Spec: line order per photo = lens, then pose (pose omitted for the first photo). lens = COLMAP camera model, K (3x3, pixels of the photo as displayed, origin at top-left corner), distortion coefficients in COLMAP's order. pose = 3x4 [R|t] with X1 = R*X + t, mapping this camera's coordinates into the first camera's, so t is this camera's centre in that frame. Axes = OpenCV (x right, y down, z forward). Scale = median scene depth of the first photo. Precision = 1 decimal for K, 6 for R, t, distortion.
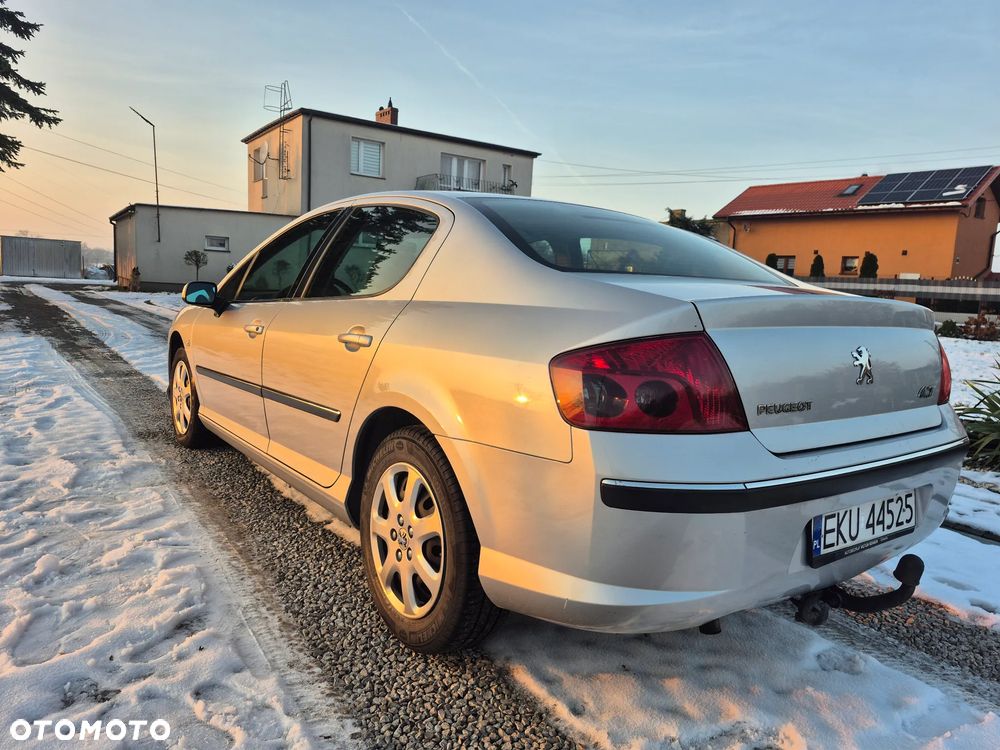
lens RADIAL K [[679.9, 0, 491.6], [0, 679.9, 376.3], [0, 0, 1]] dist [0.060917, -0.051189]
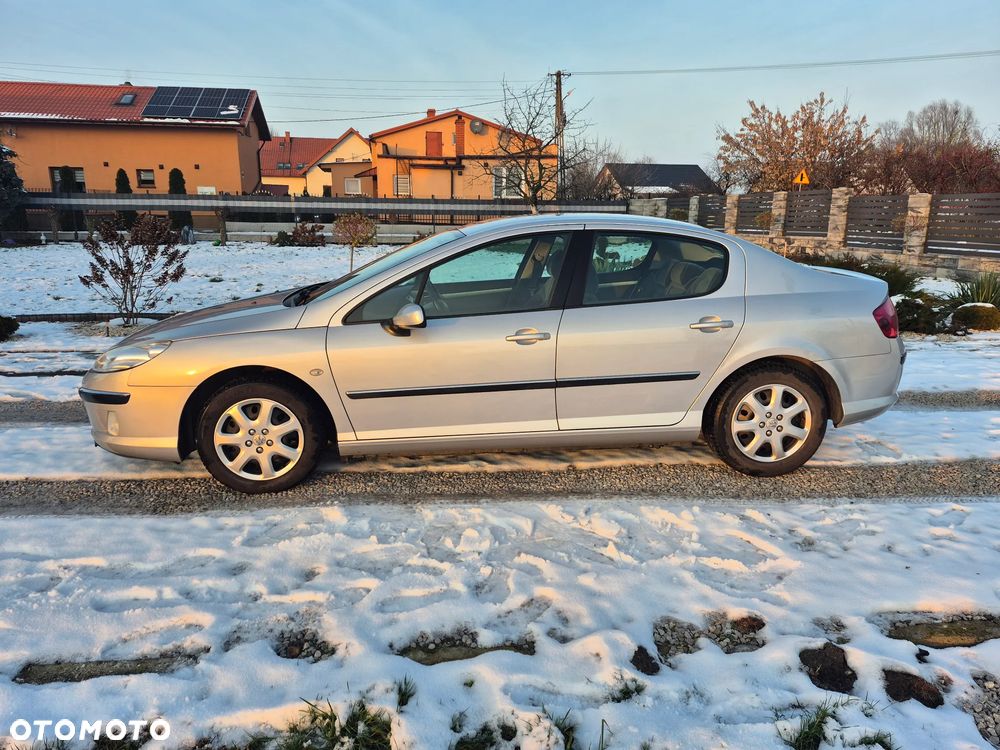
lens RADIAL K [[678.6, 0, 500.0], [0, 678.6, 375.0], [0, 0, 1]] dist [0.063518, -0.068268]
pose [[0.528331, -0.247439, 0.812183, -1.823971], [0.139914, 0.968886, 0.204165, -0.343240], [-0.837431, 0.005770, 0.546513, 0.539446]]
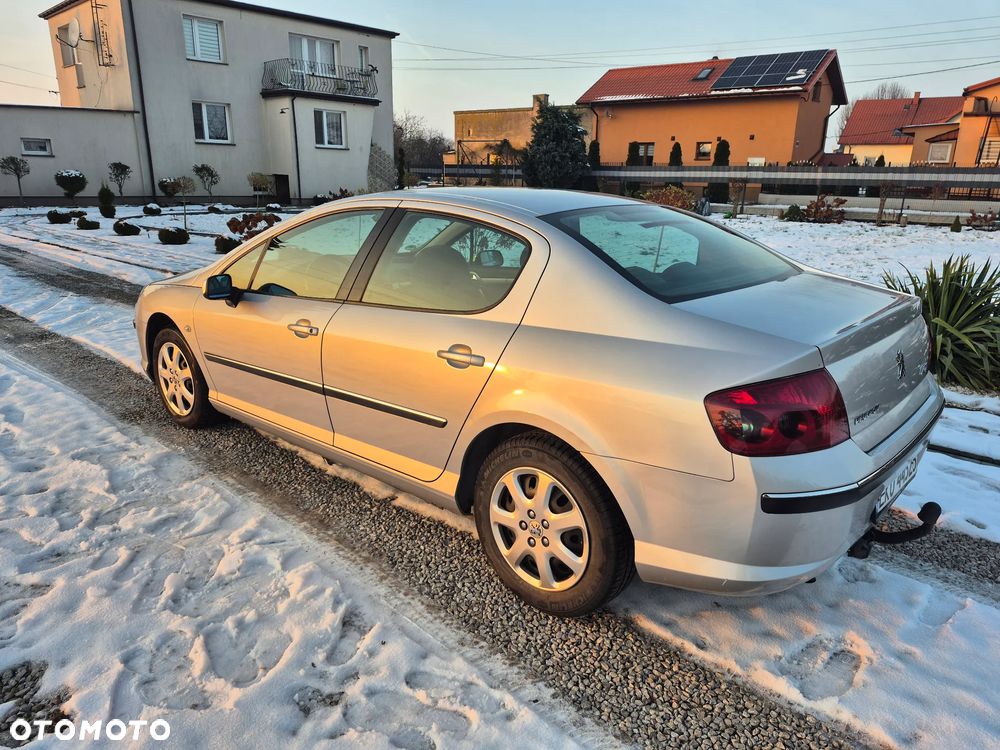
lens RADIAL K [[671.8, 0, 497.0], [0, 671.8, 388.3], [0, 0, 1]] dist [0.086620, -0.080080]
pose [[0.978061, -0.095764, 0.185003, -0.352931], [0.062596, 0.982135, 0.177460, -0.196447], [-0.198692, -0.161986, 0.966583, -0.078066]]
